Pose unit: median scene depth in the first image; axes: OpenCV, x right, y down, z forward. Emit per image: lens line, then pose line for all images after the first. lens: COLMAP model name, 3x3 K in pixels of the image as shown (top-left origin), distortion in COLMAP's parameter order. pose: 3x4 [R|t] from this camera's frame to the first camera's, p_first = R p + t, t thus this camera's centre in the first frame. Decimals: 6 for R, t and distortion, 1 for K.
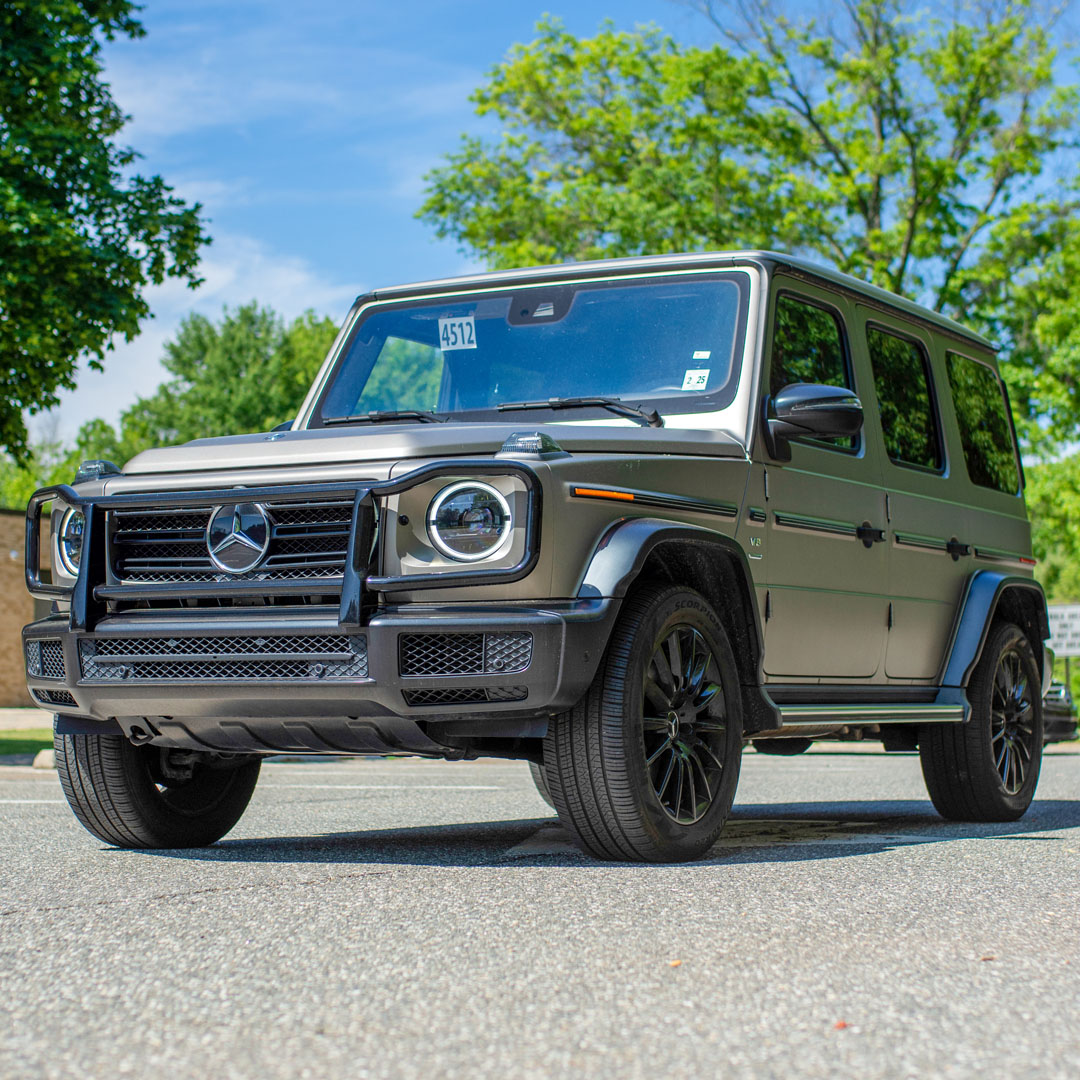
lens RADIAL K [[2437.8, 0, 540.0], [0, 2437.8, 540.0], [0, 0, 1]] dist [-0.102595, -0.257884]
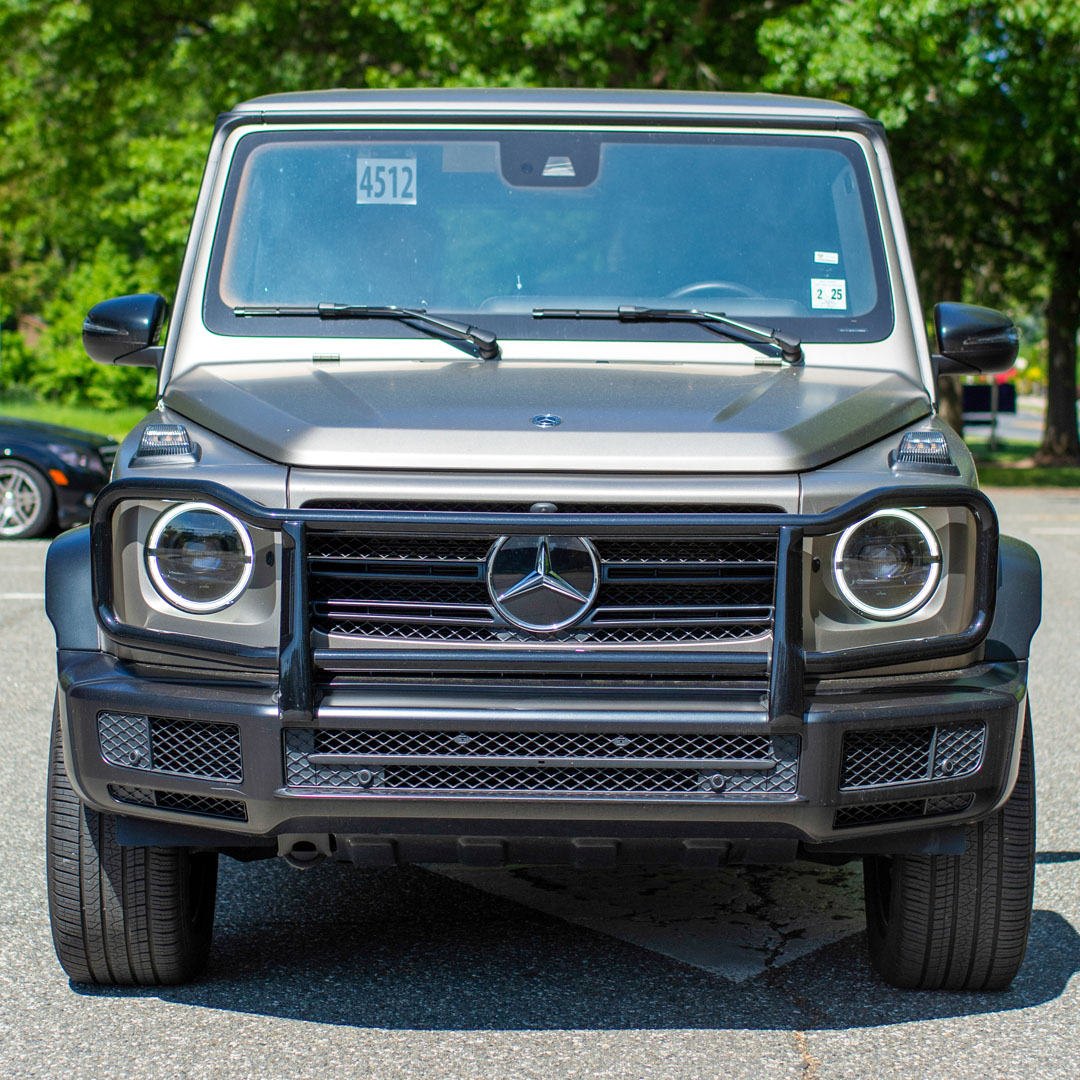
lens RADIAL K [[3199.8, 0, 540.0], [0, 3199.8, 540.0], [0, 0, 1]] dist [-0.098552, 1.841619]
pose [[0.881603, -0.013725, 0.471793, -0.549512], [-0.044954, 0.992591, 0.112878, -0.113517], [-0.469847, -0.120723, 0.874454, 0.219397]]
